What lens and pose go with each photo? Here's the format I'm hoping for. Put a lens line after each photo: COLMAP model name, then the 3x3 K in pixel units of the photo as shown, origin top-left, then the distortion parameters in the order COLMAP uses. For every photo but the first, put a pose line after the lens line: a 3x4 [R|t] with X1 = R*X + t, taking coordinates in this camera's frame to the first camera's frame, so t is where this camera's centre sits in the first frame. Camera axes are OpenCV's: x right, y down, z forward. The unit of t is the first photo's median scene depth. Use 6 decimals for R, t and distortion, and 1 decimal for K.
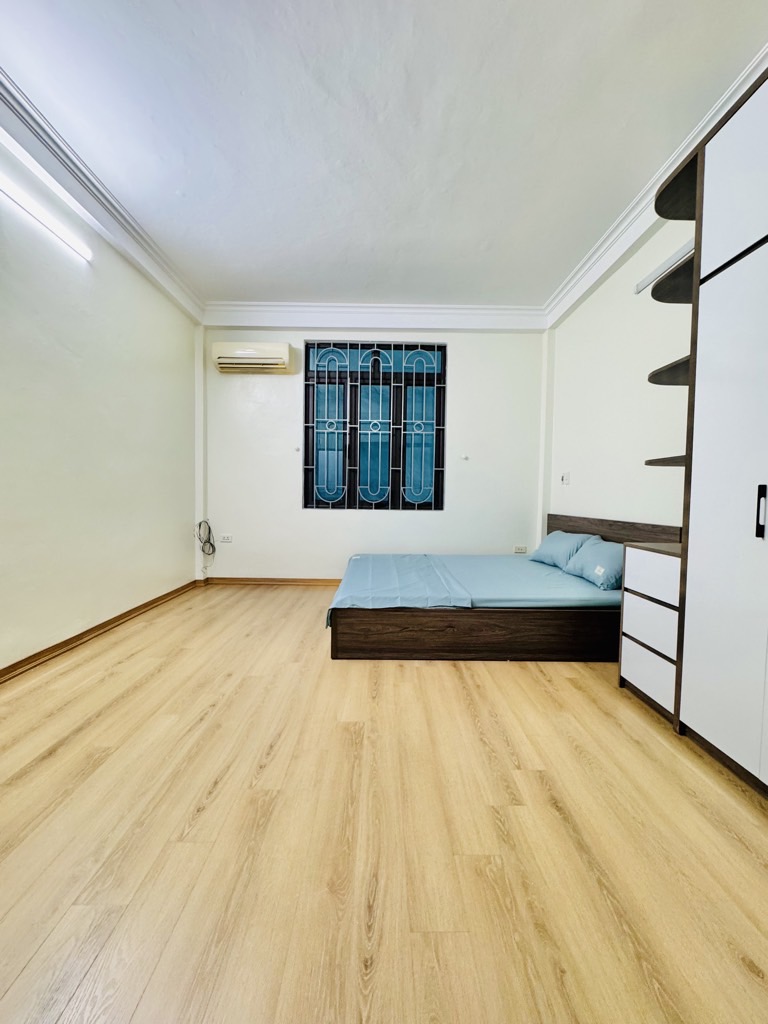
lens RADIAL K [[411.6, 0, 383.3], [0, 411.6, 514.0], [0, 0, 1]] dist [-0.004236, 0.000934]
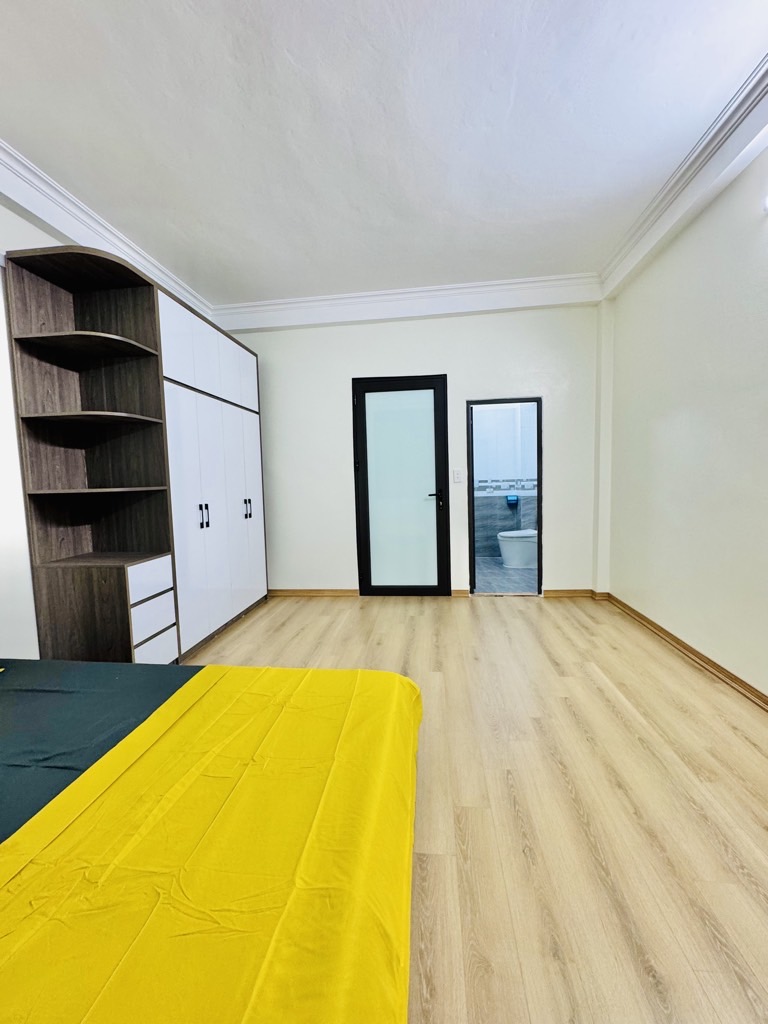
lens RADIAL K [[411.6, 0, 386.3], [0, 411.6, 514.8], [0, 0, 1]] dist [-0.004236, 0.000934]
pose [[-0.993239, 0.000294, 0.116088, -0.185332], [0.016200, 0.990564, 0.136092, -0.178281], [-0.114952, 0.137053, -0.983871, 1.831617]]
